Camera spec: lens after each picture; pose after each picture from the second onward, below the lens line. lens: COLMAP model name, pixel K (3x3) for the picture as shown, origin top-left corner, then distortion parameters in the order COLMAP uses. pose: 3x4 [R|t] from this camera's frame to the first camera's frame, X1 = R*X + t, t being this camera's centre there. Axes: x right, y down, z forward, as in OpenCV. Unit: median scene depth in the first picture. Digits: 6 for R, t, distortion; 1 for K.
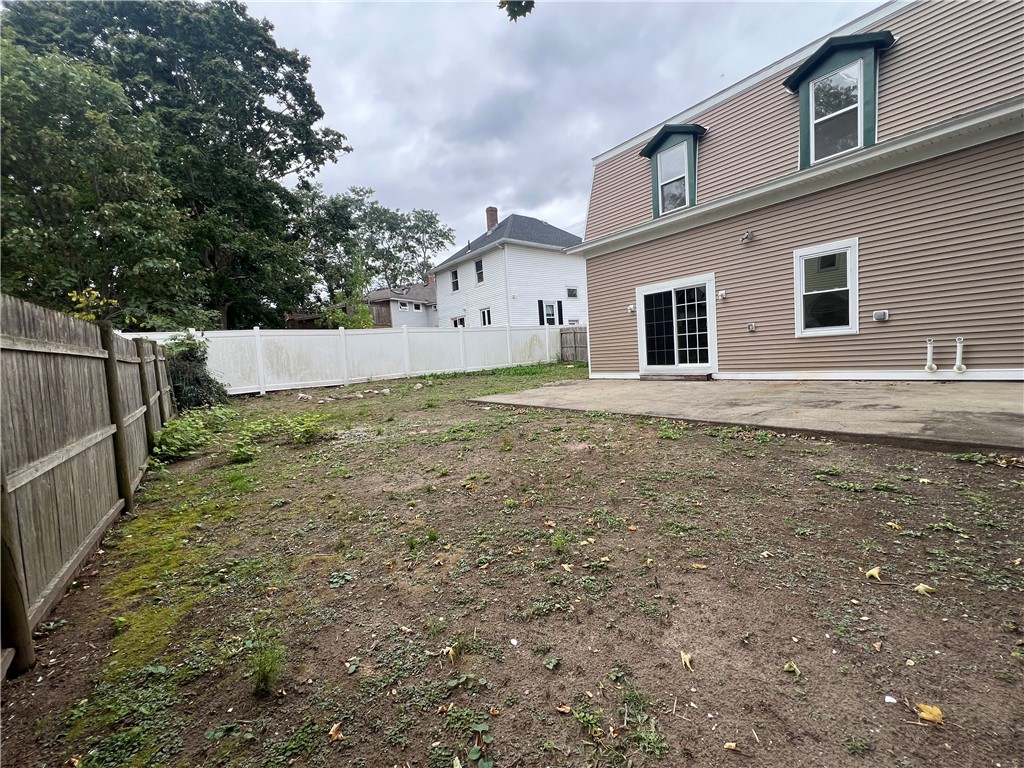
lens RADIAL K [[409.1, 0, 512.7], [0, 409.1, 381.4], [0, 0, 1]] dist [0.002924, 0.000608]
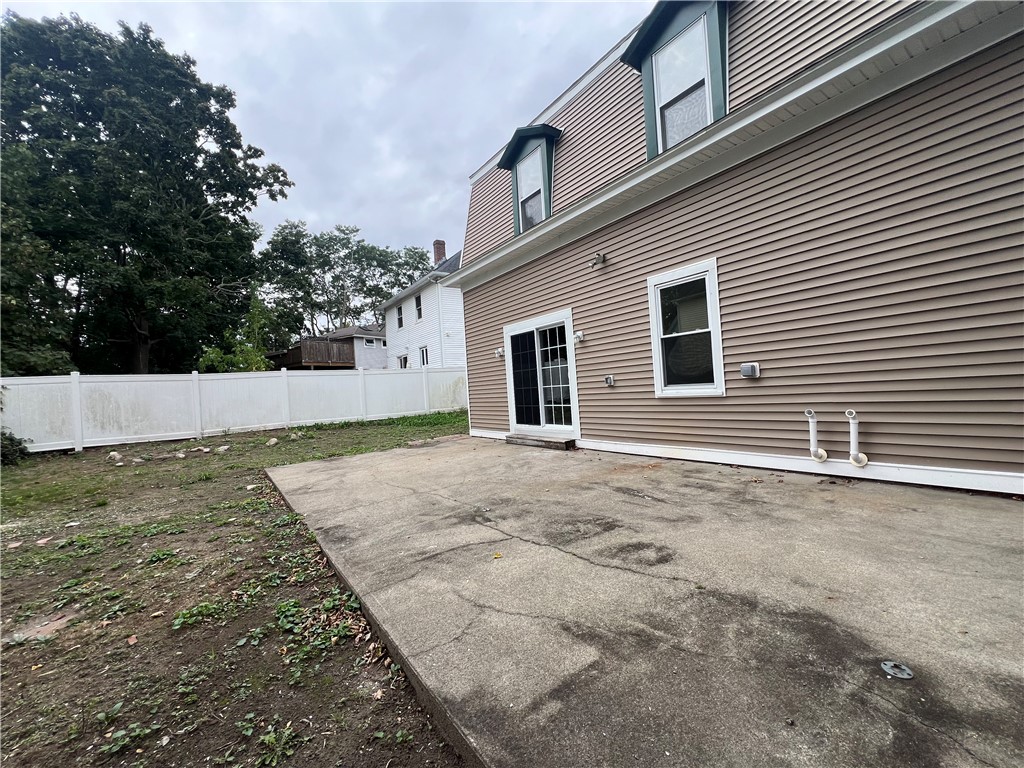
lens RADIAL K [[409.1, 0, 511.0], [0, 409.1, 381.8], [0, 0, 1]] dist [0.002924, 0.000608]
pose [[0.998689, 0.004988, -0.050940, 0.335593], [-0.009152, 0.996604, -0.081829, -0.051744], [0.050359, 0.082188, 0.995344, 0.197051]]
